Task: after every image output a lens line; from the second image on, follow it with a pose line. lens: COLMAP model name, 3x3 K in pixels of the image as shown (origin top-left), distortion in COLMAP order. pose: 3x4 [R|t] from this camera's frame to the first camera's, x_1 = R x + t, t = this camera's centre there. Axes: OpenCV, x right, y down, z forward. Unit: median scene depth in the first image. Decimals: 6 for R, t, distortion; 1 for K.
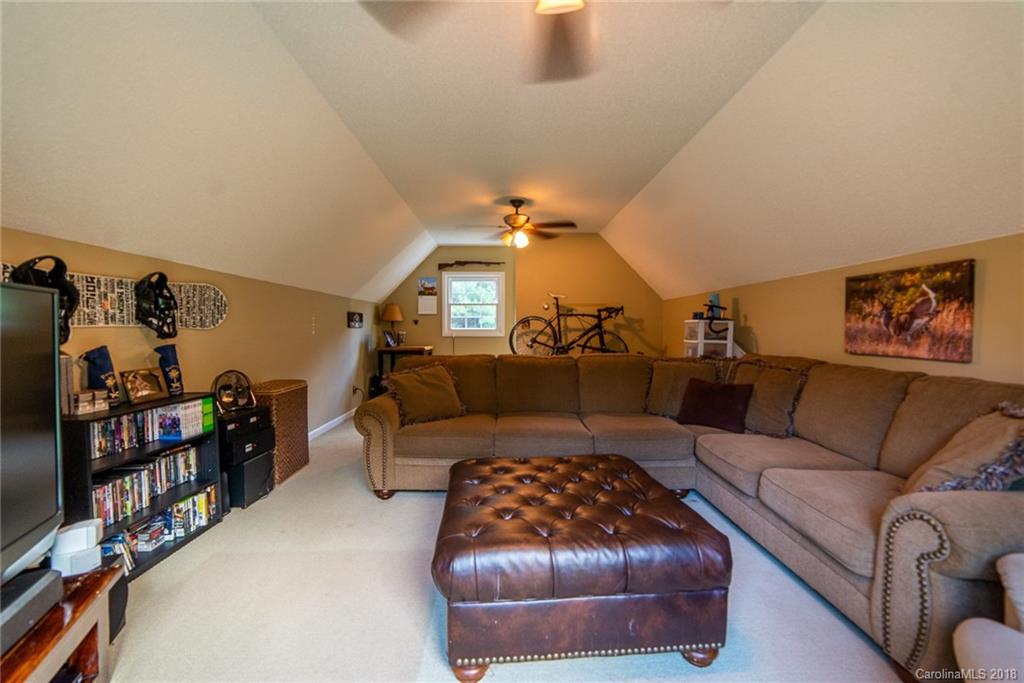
lens RADIAL K [[404.3, 0, 511.9], [0, 404.3, 340.3], [0, 0, 1]] dist [-0.025866, 0.000359]
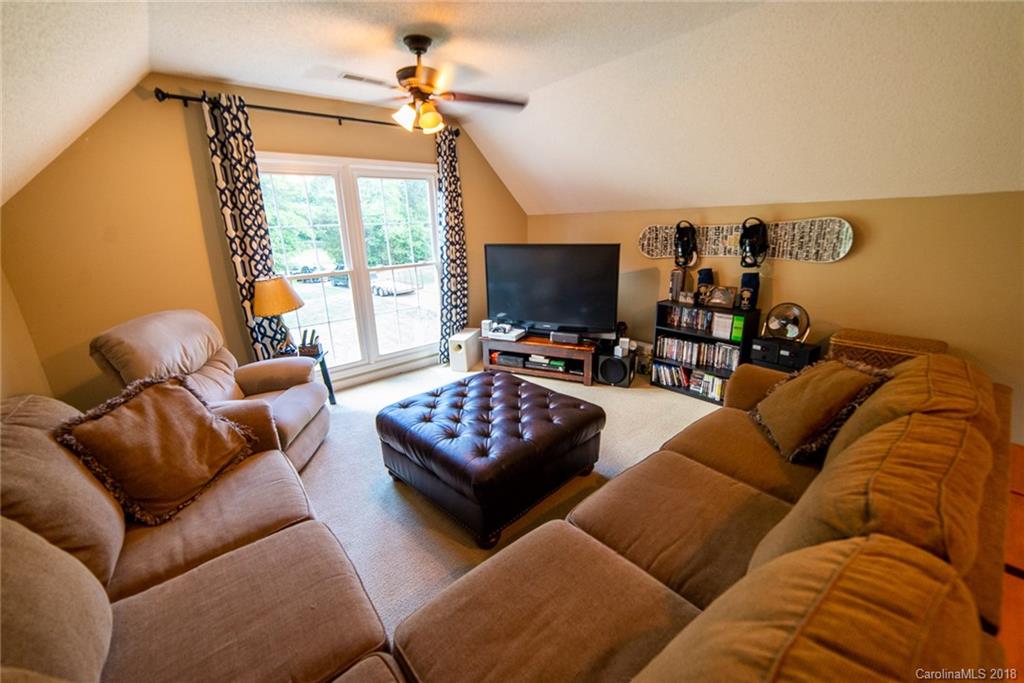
lens RADIAL K [[404.3, 0, 511.0], [0, 404.3, 342.0], [0, 0, 1]] dist [-0.025866, 0.000359]
pose [[-0.793496, 0.194519, -0.576651, 0.682709], [0.020550, 0.955566, 0.294060, -0.199327], [0.608228, 0.221486, -0.762235, 1.764612]]
